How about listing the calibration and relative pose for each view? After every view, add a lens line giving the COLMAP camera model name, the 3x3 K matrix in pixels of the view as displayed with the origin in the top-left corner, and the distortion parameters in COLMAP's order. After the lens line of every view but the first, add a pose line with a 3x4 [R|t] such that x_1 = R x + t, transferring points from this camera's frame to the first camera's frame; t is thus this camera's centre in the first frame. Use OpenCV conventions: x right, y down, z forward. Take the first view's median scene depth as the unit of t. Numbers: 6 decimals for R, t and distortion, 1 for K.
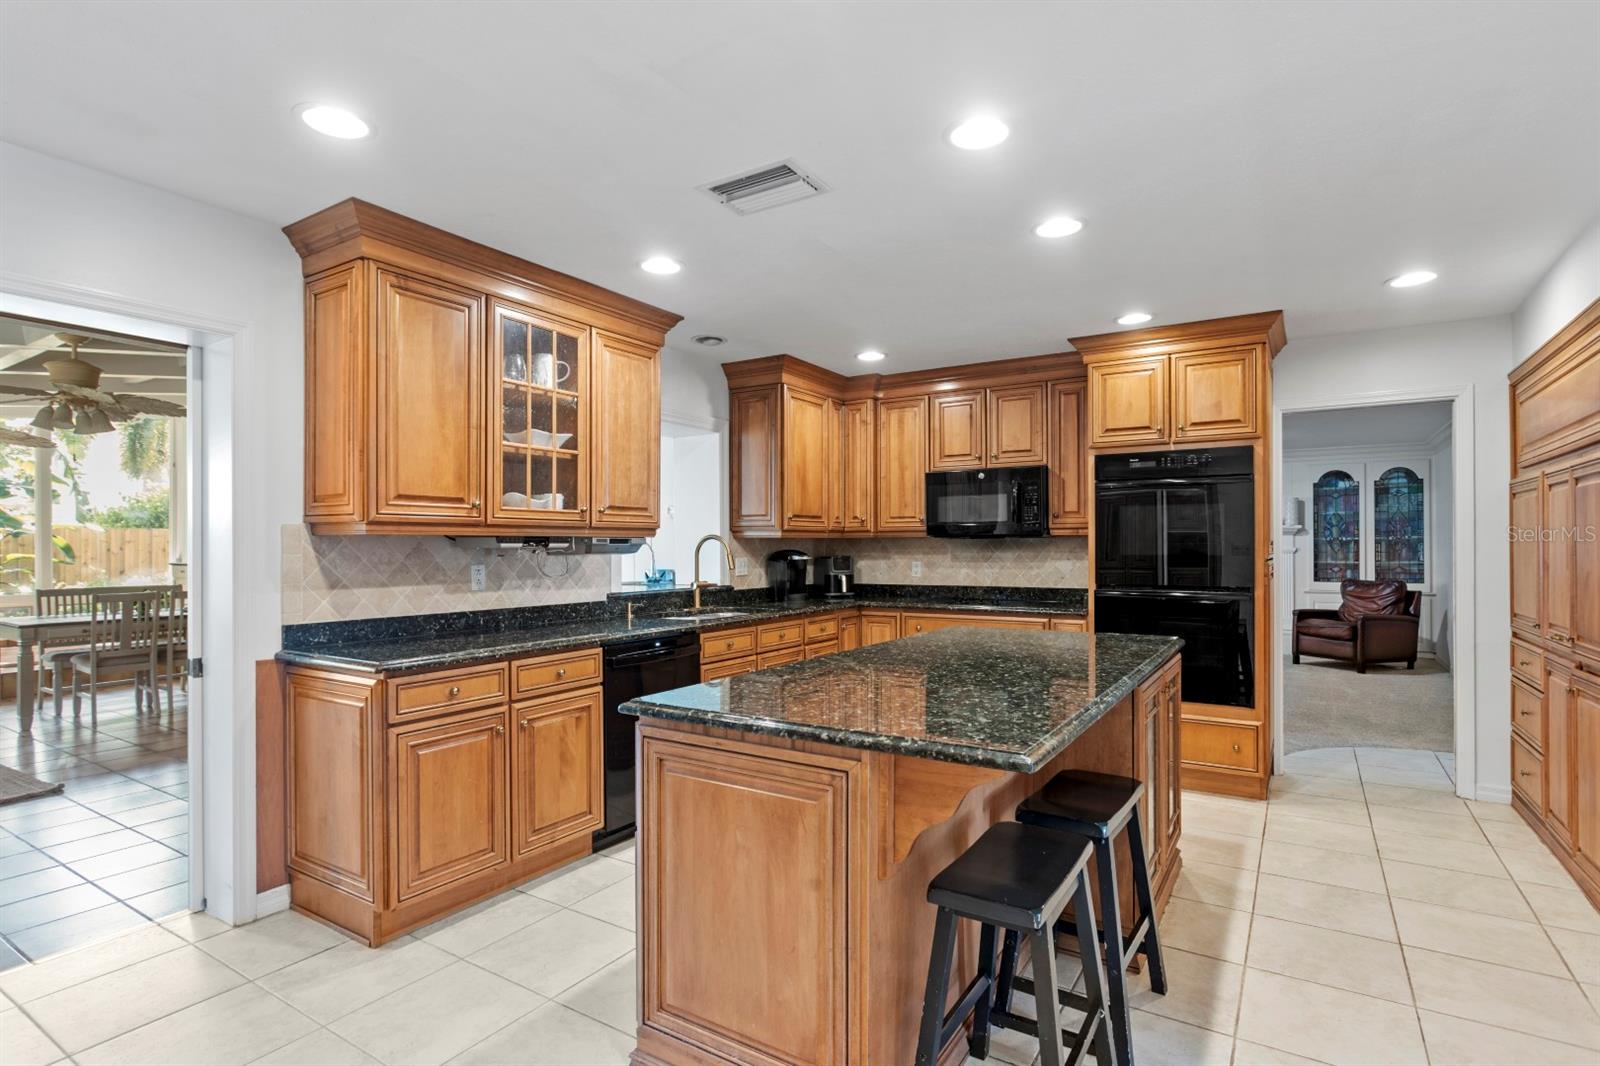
lens RADIAL K [[798.2, 0, 798.5], [0, 798.2, 544.4], [0, 0, 1]] dist [-0.002571, -0.000080]
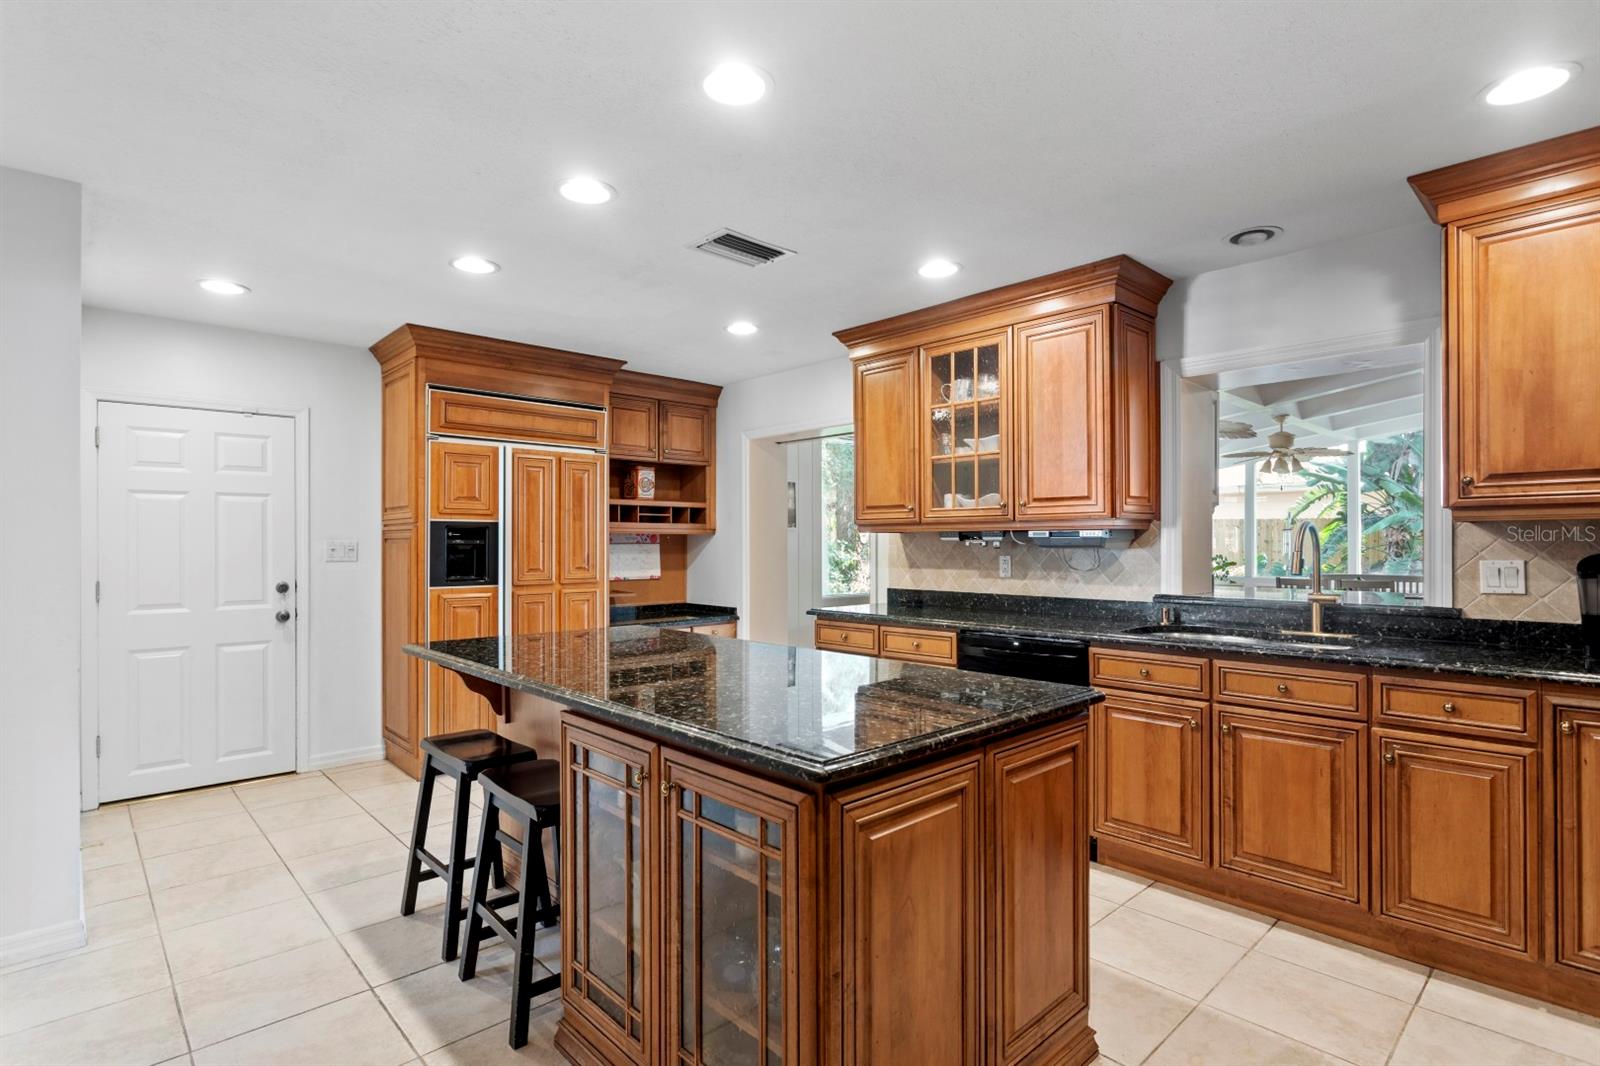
lens RADIAL K [[798.2, 0, 800.6], [0, 798.2, 535.8], [0, 0, 1]] dist [-0.002571, -0.000080]
pose [[-0.248167, -0.005420, -0.968702, 0.595810], [0.006449, 0.999953, -0.007247, 0.002326], [0.968696, -0.008046, -0.248120, 0.736583]]
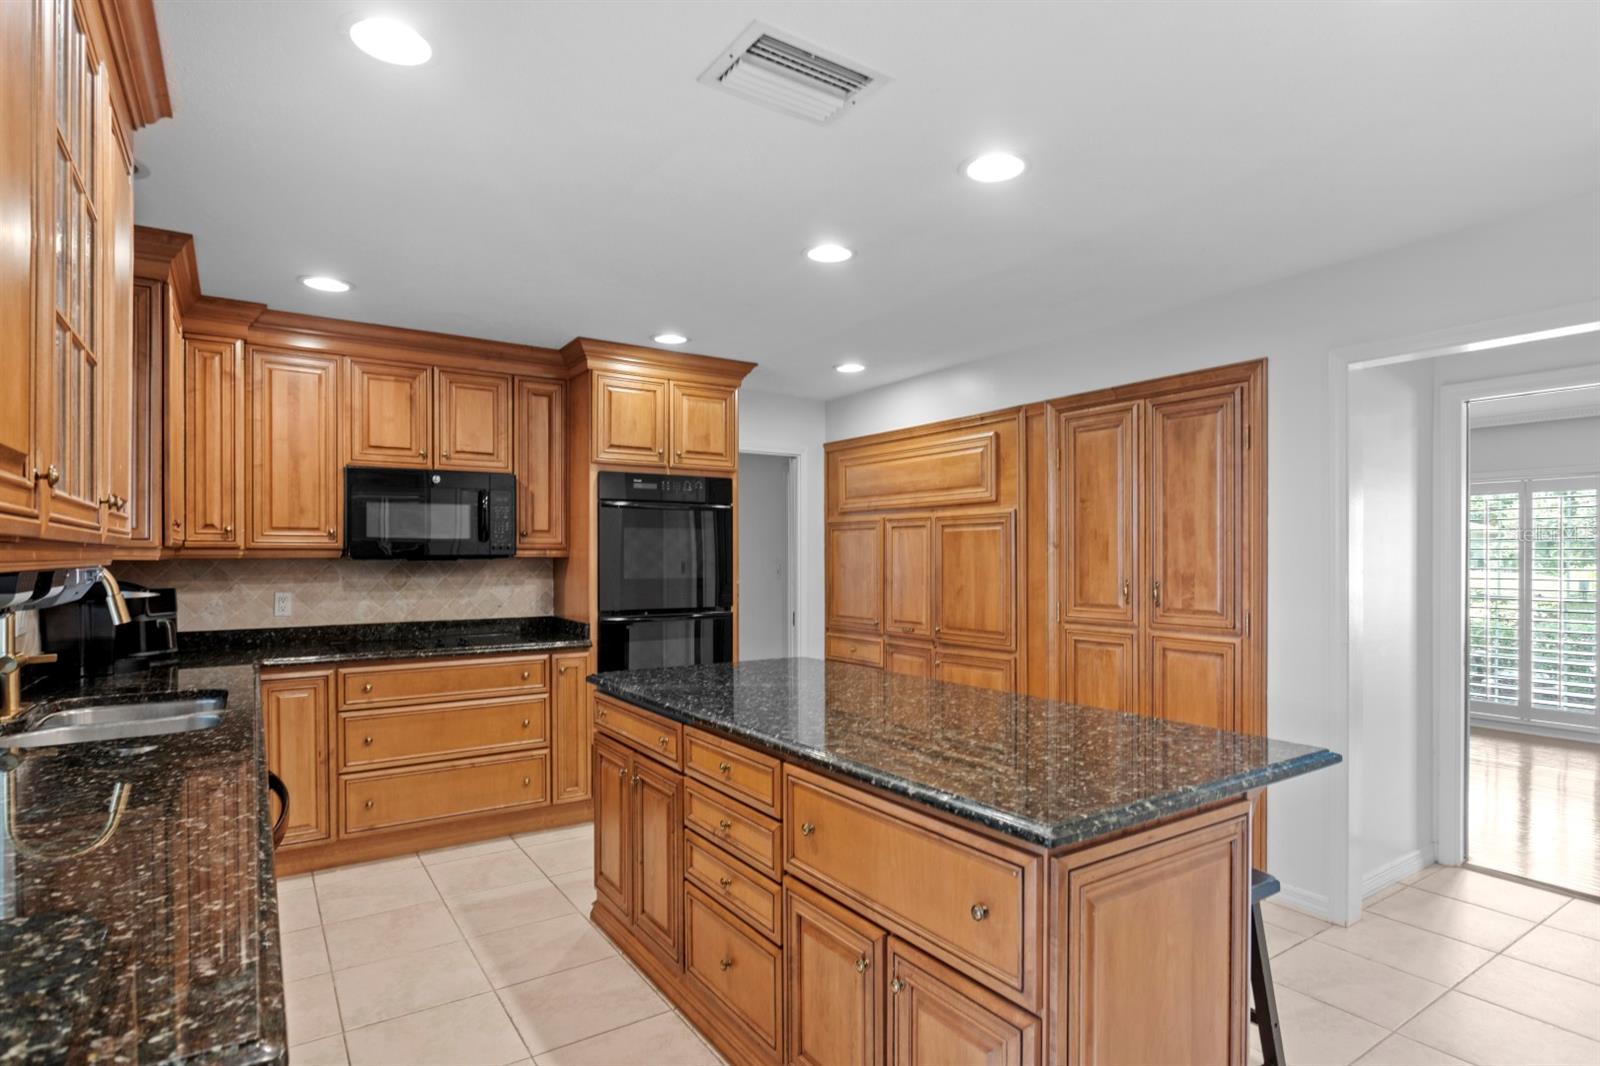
lens RADIAL K [[824.9, 0, 799.1], [0, 824.9, 544.4], [0, 0, 1]] dist [-0.001929, -0.000103]
pose [[0.402634, 0.014883, 0.915240, -0.404129], [-0.002237, 0.999881, -0.015276, -0.013115], [-0.915358, 0.004103, 0.402619, 0.406063]]
